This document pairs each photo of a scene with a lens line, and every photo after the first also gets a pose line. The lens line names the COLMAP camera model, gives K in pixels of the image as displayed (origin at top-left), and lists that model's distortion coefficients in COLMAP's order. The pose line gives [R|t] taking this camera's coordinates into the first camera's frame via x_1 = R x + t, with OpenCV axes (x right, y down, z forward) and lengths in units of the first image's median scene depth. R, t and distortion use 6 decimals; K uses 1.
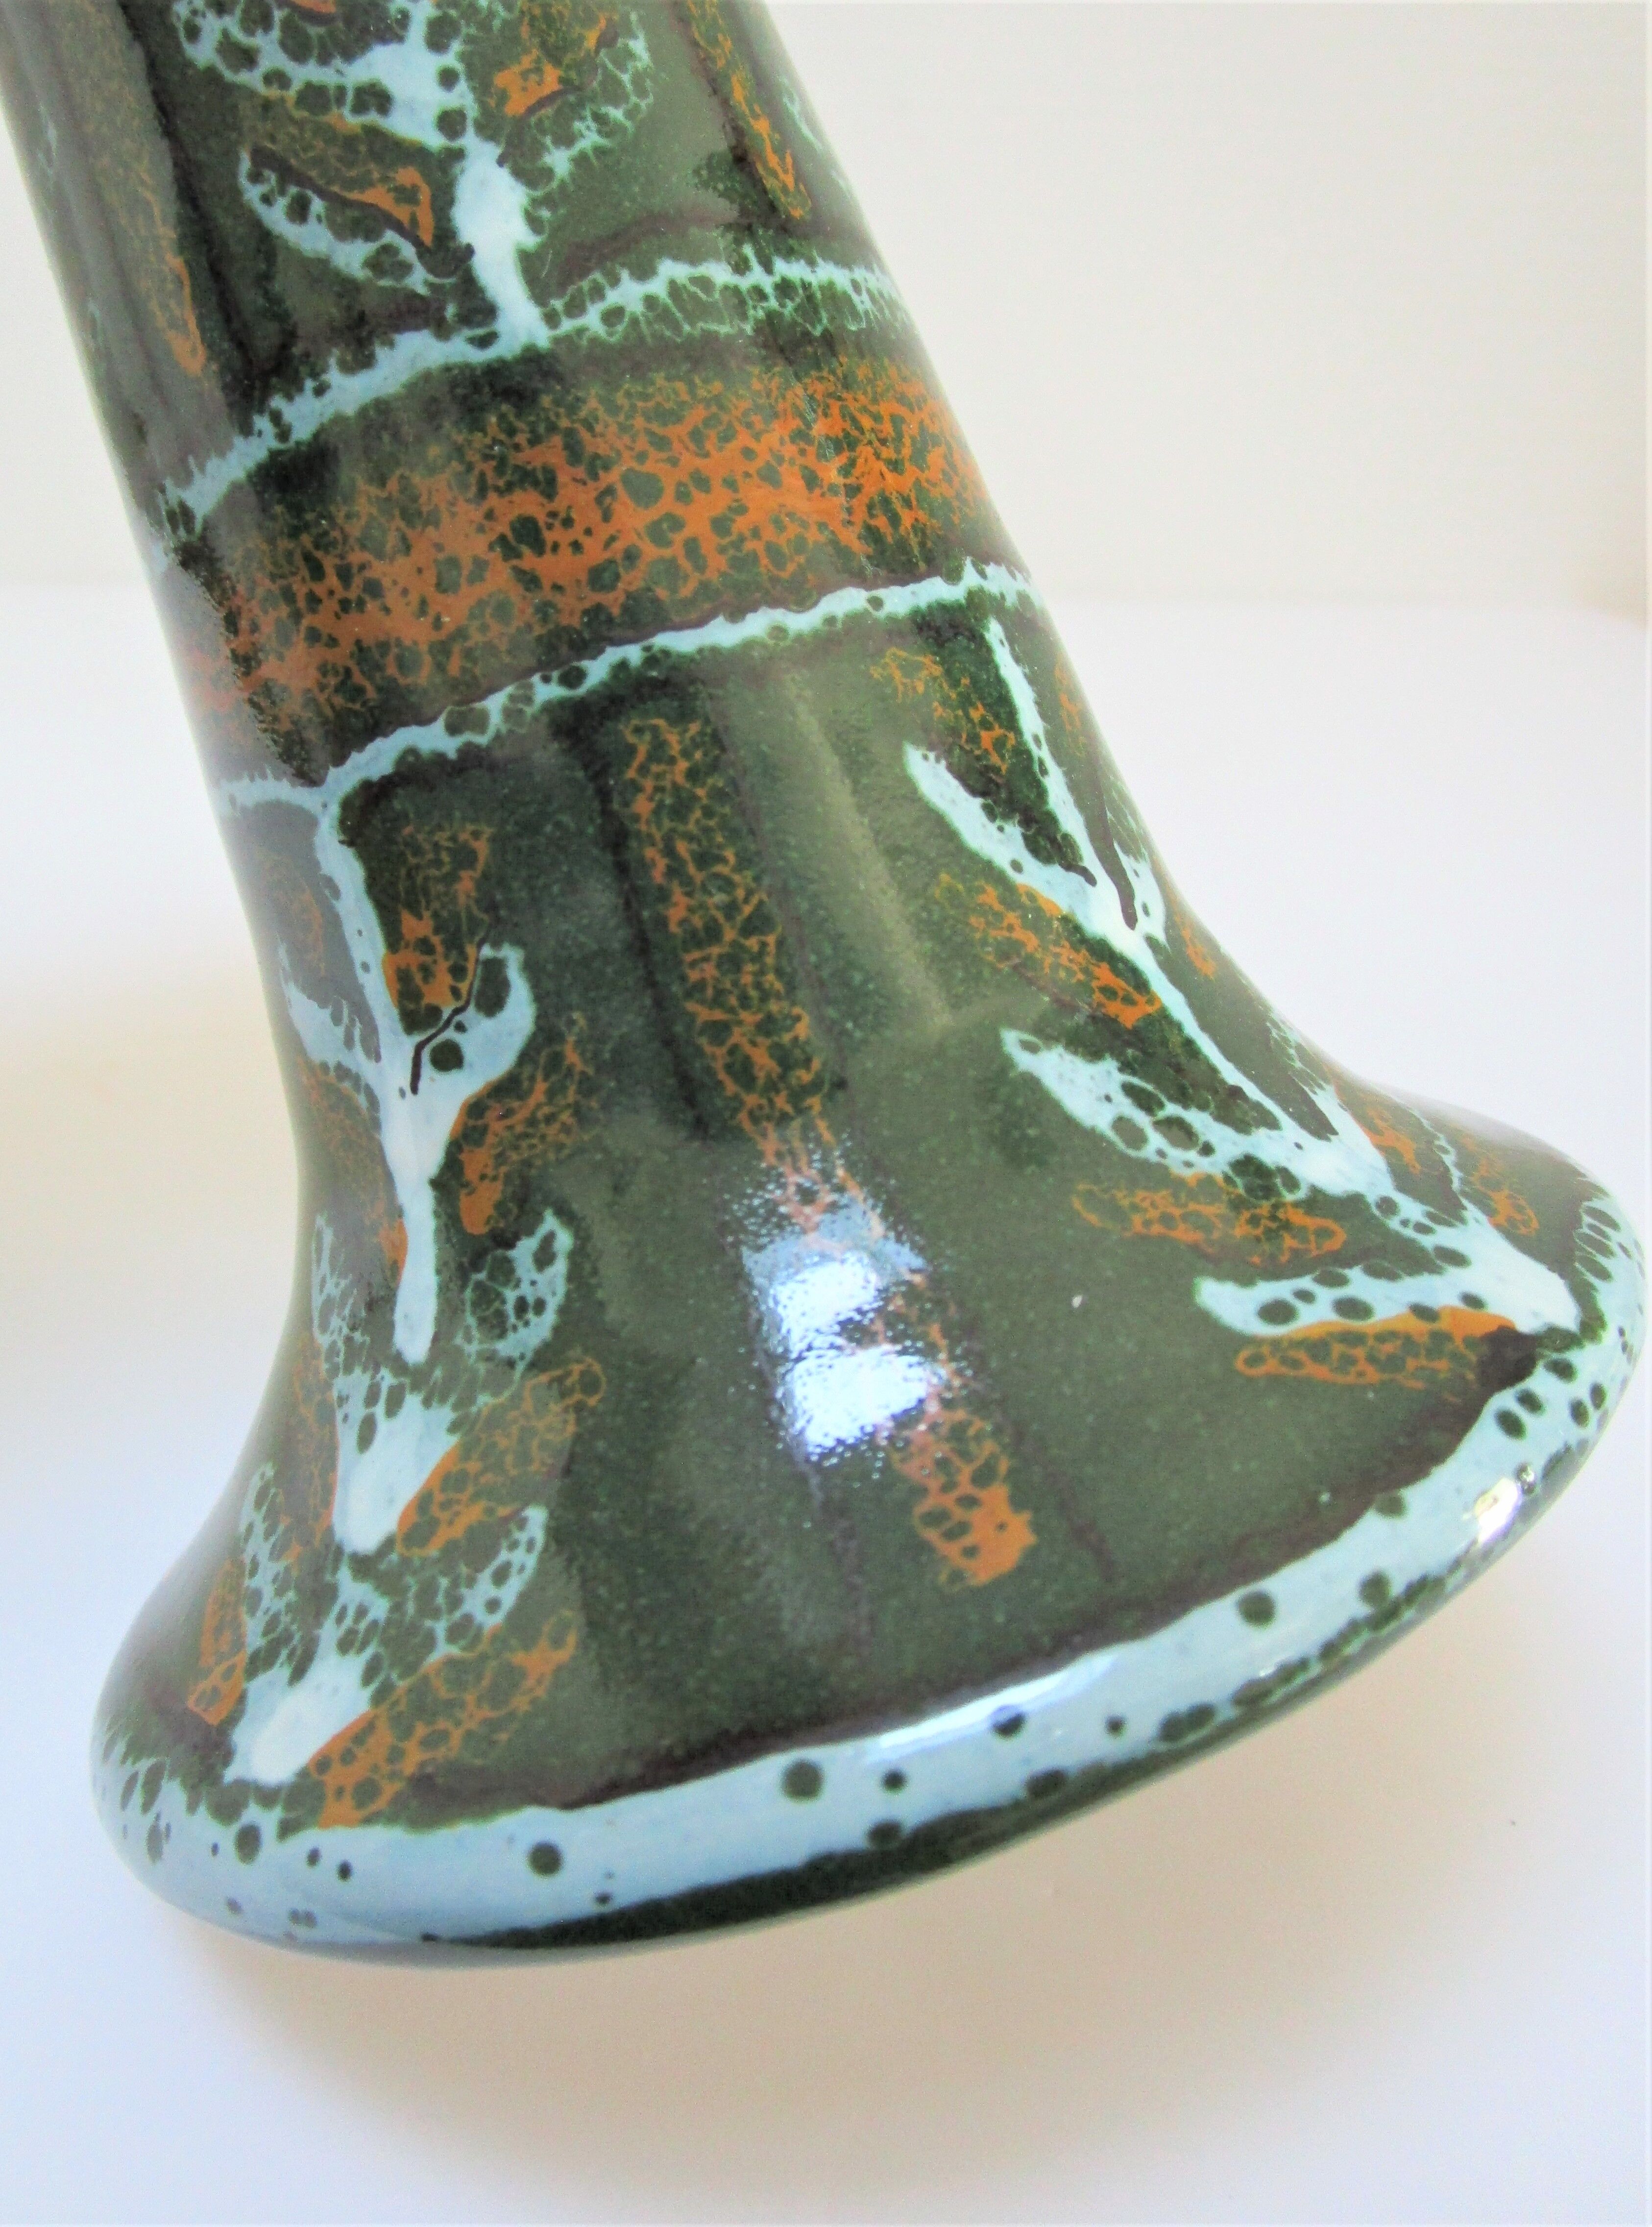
lens RADIAL K [[1790.1, 0, 720.5], [0, 1790.1, 956.3], [0, 0, 1]] dist [-0.022810, -0.006849]
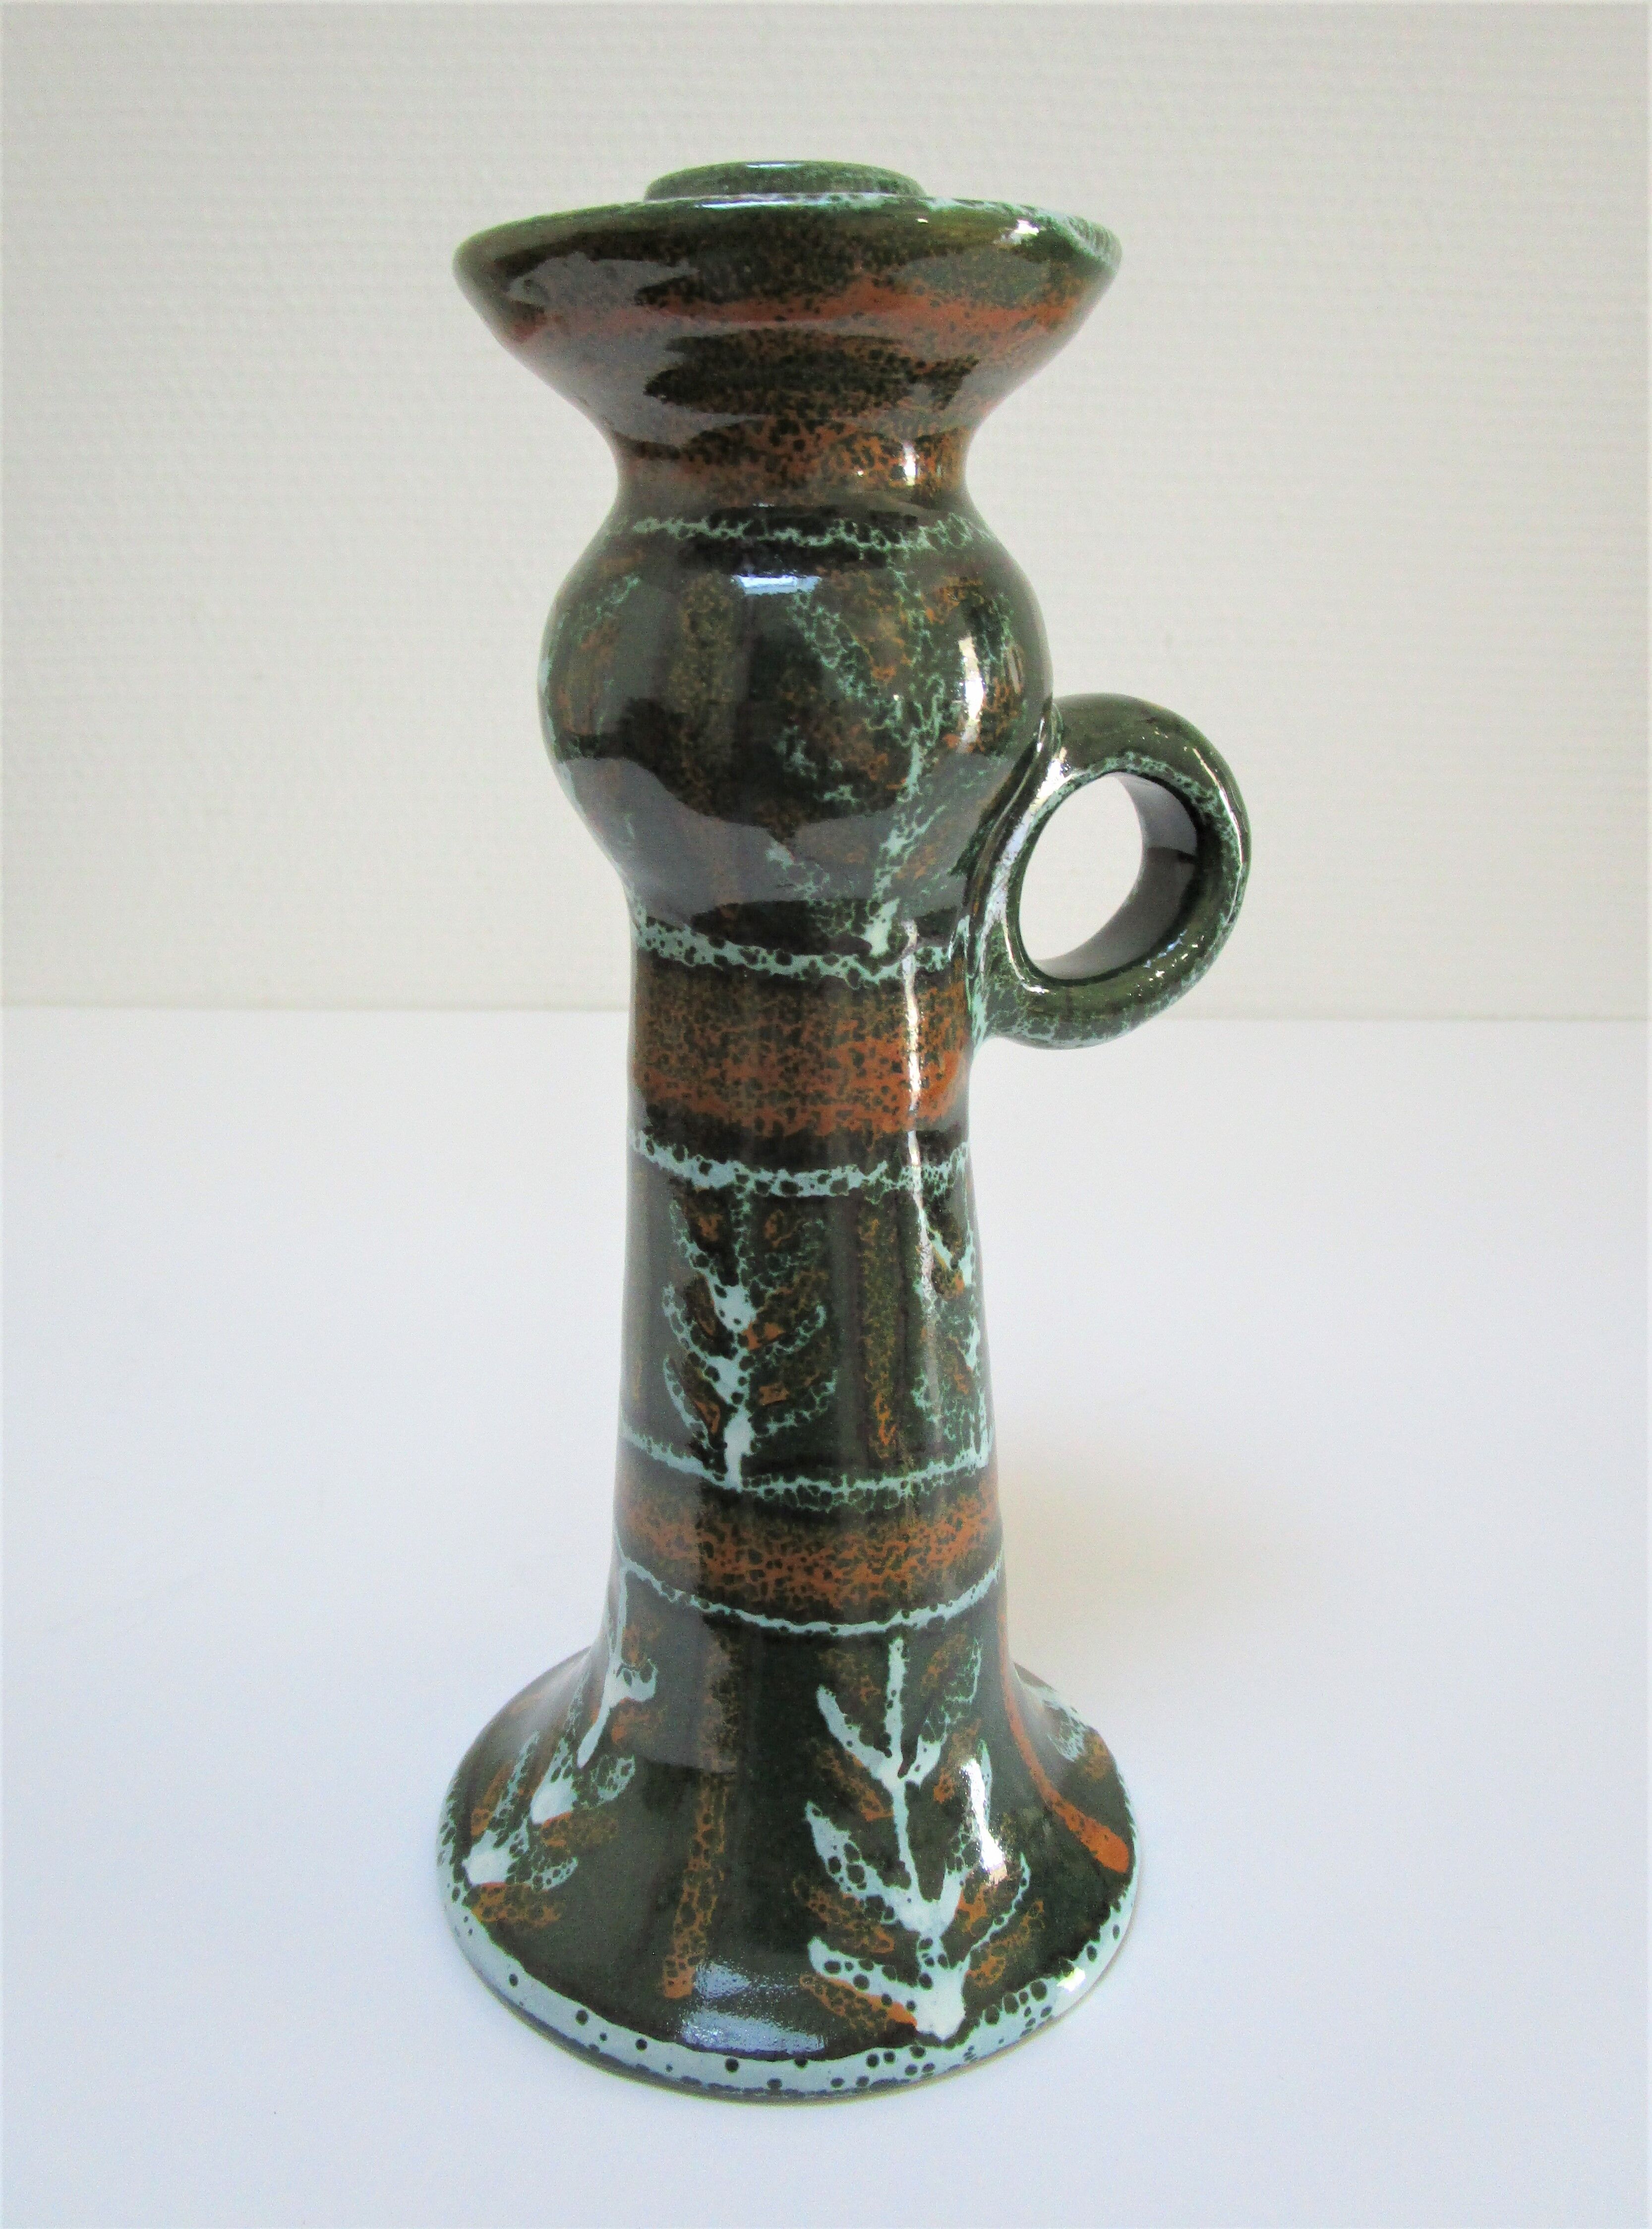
lens RADIAL K [[1833.4, 0, 809.0], [0, 1833.4, 1019.4], [0, 0, 1]] dist [-0.002039, -0.000966]
pose [[0.842060, 0.437682, -0.315229, 0.486710], [-0.341606, 0.885021, 0.316296, -1.726862], [0.417422, -0.158656, 0.894756, -1.096760]]
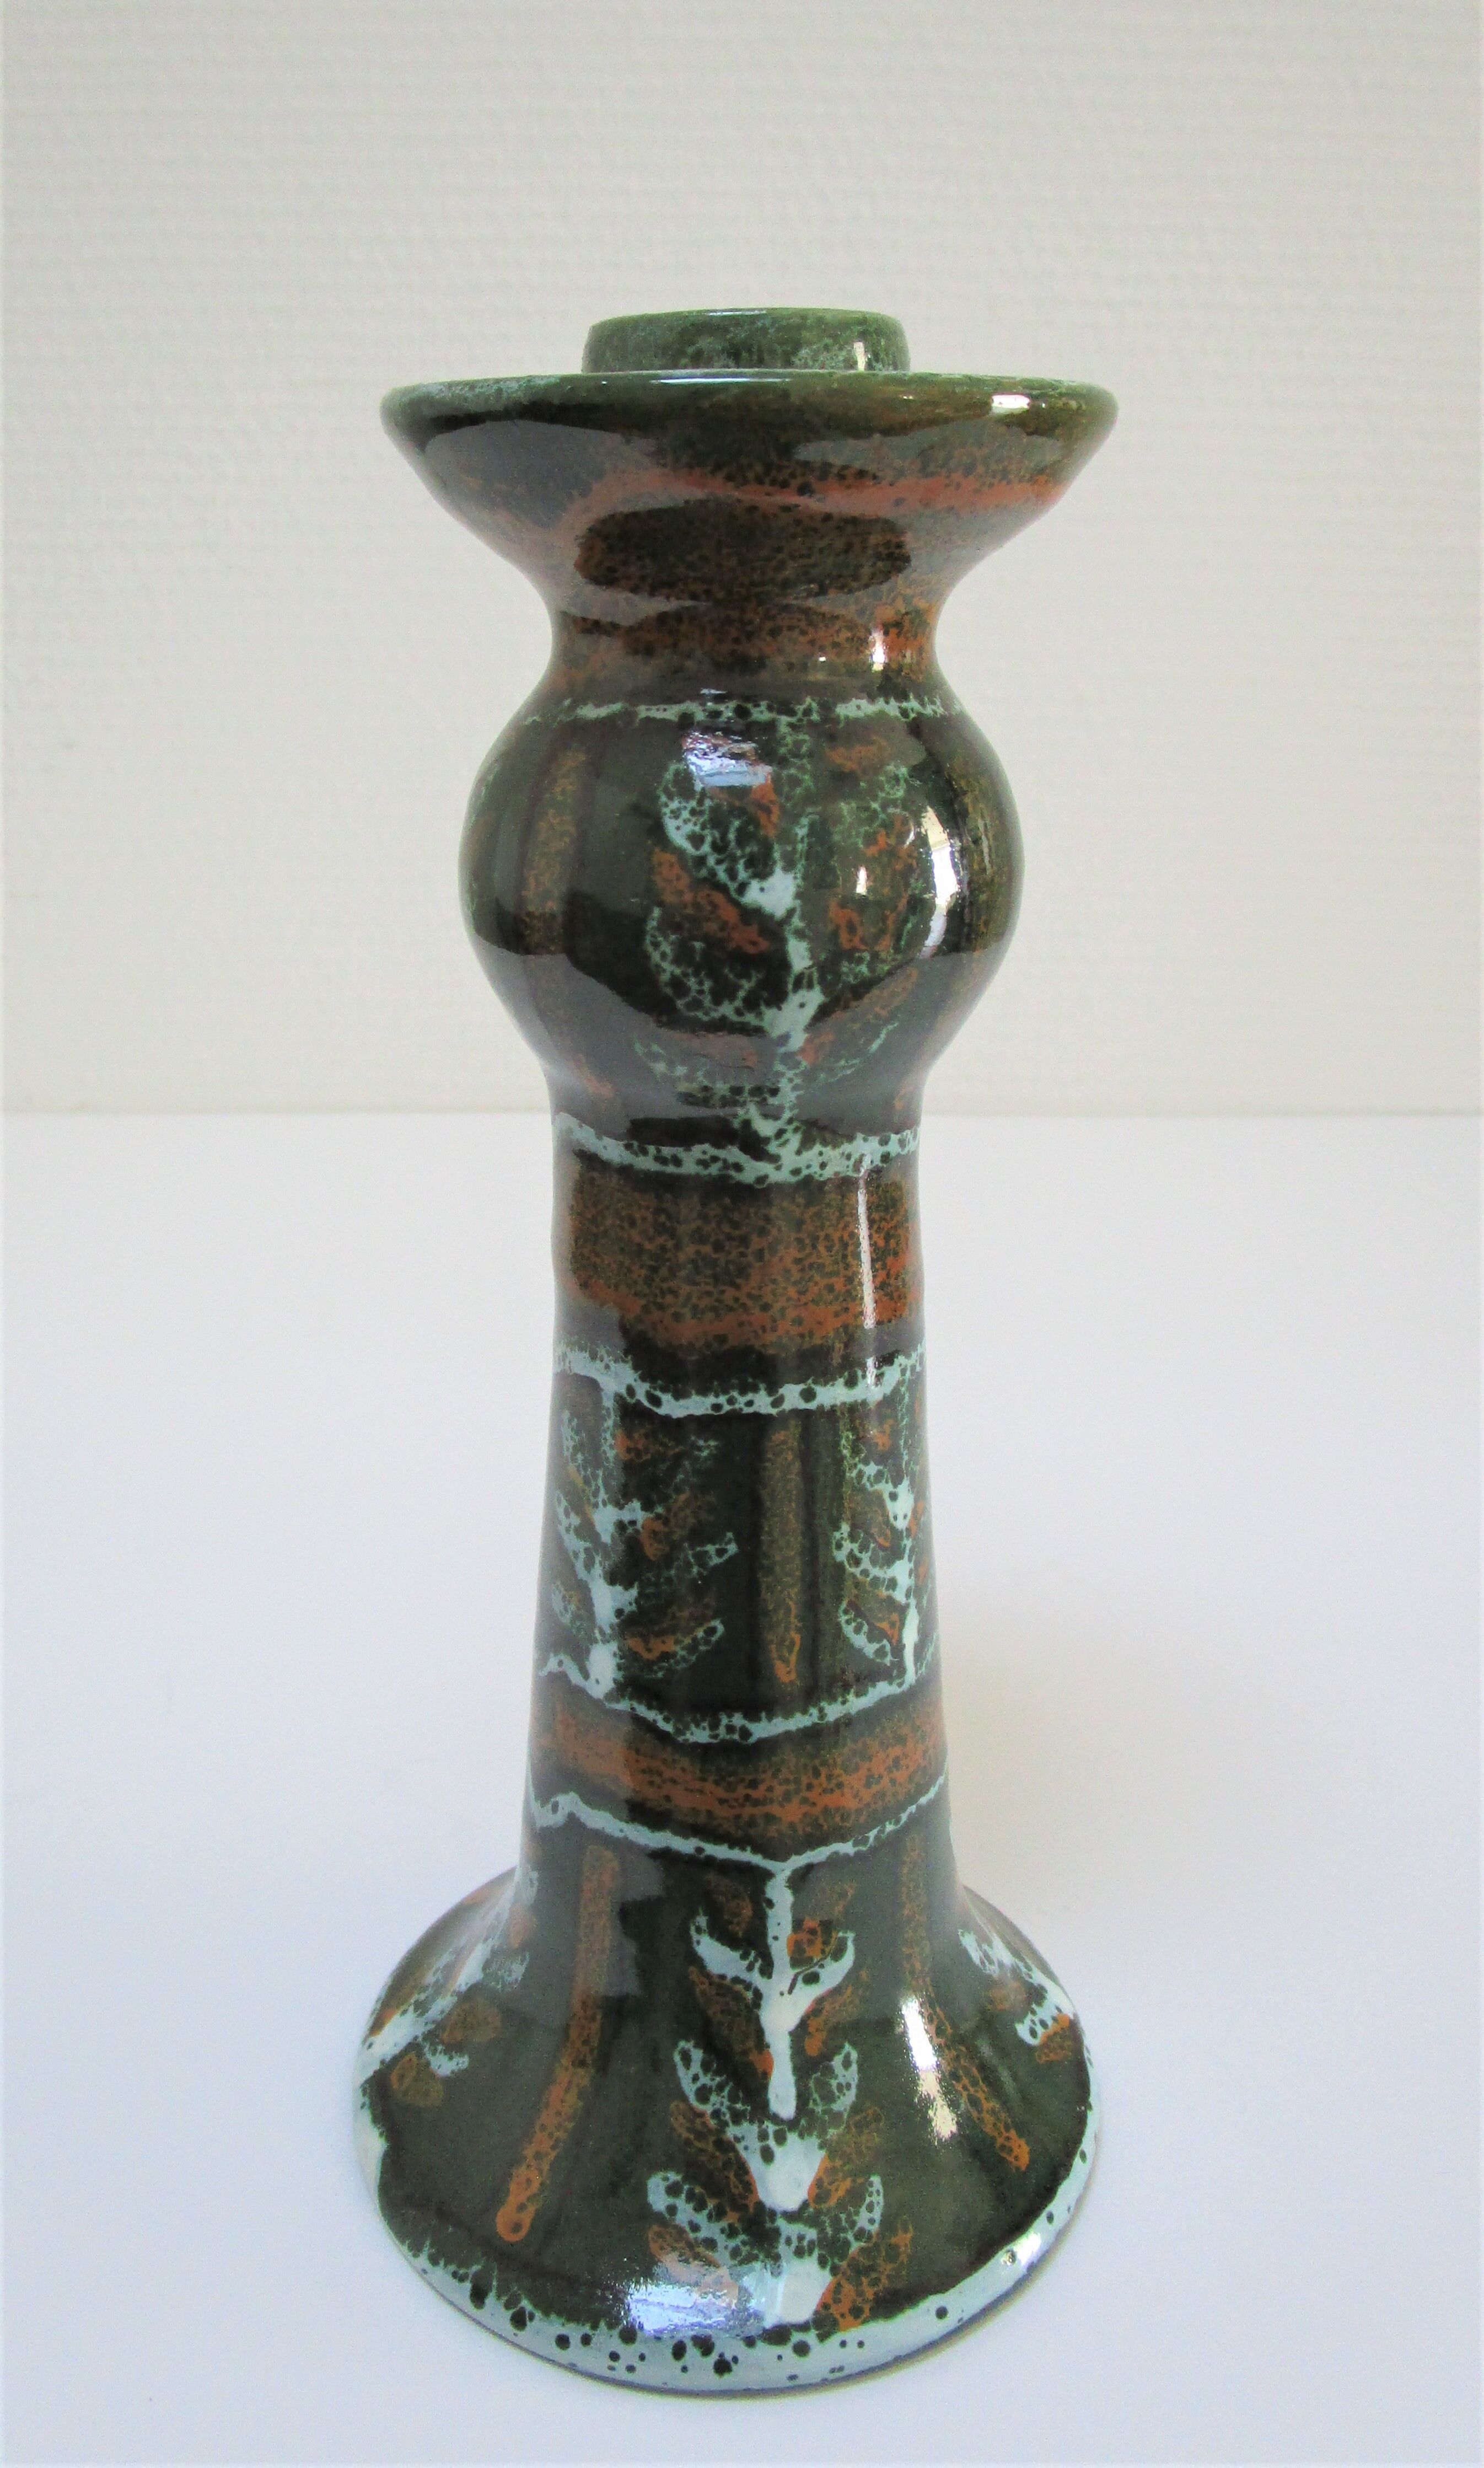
lens RADIAL K [[1999.2, 0, 702.8], [0, 1999.2, 1143.1], [0, 0, 1]] dist [-0.000684, -0.002299]
pose [[0.637998, 0.124867, 0.759847, -2.368213], [-0.170810, 0.985131, -0.018470, -0.944923], [-0.750855, -0.118006, 0.649840, -0.430111]]
